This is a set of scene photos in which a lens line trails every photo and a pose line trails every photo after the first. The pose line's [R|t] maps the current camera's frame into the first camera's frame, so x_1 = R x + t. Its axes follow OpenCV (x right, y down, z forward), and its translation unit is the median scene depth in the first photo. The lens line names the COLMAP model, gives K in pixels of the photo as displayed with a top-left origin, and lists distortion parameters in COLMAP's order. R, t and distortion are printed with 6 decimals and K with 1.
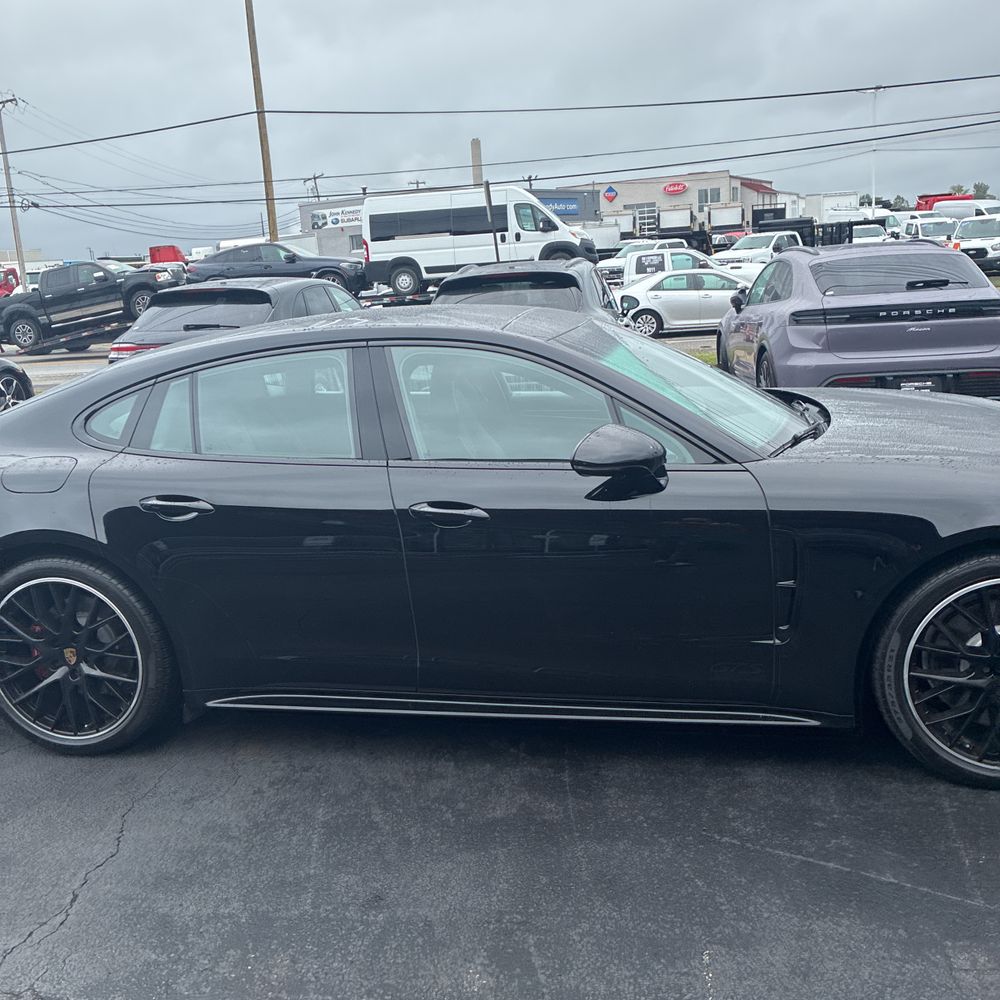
lens RADIAL K [[1011.4, 0, 509.8], [0, 1011.4, 497.5], [0, 0, 1]] dist [0.025159, 0.000000]
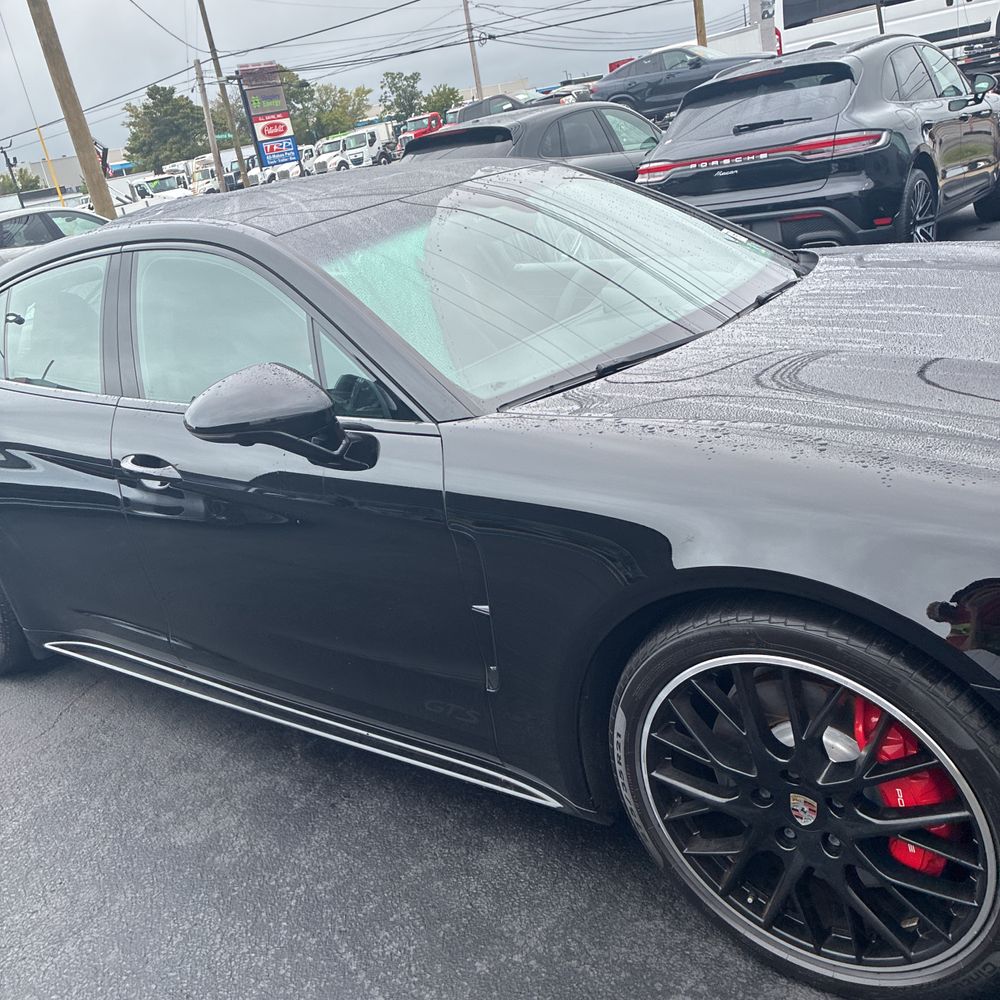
lens RADIAL K [[1011.4, 0, 492.8], [0, 1011.4, 502.6], [0, 0, 1]] dist [0.025159, 0.000000]
pose [[0.891592, 0.062311, -0.448531, 0.188811], [0.019895, 0.984141, 0.176267, -0.032964], [0.452401, -0.166082, 0.876213, 0.144837]]
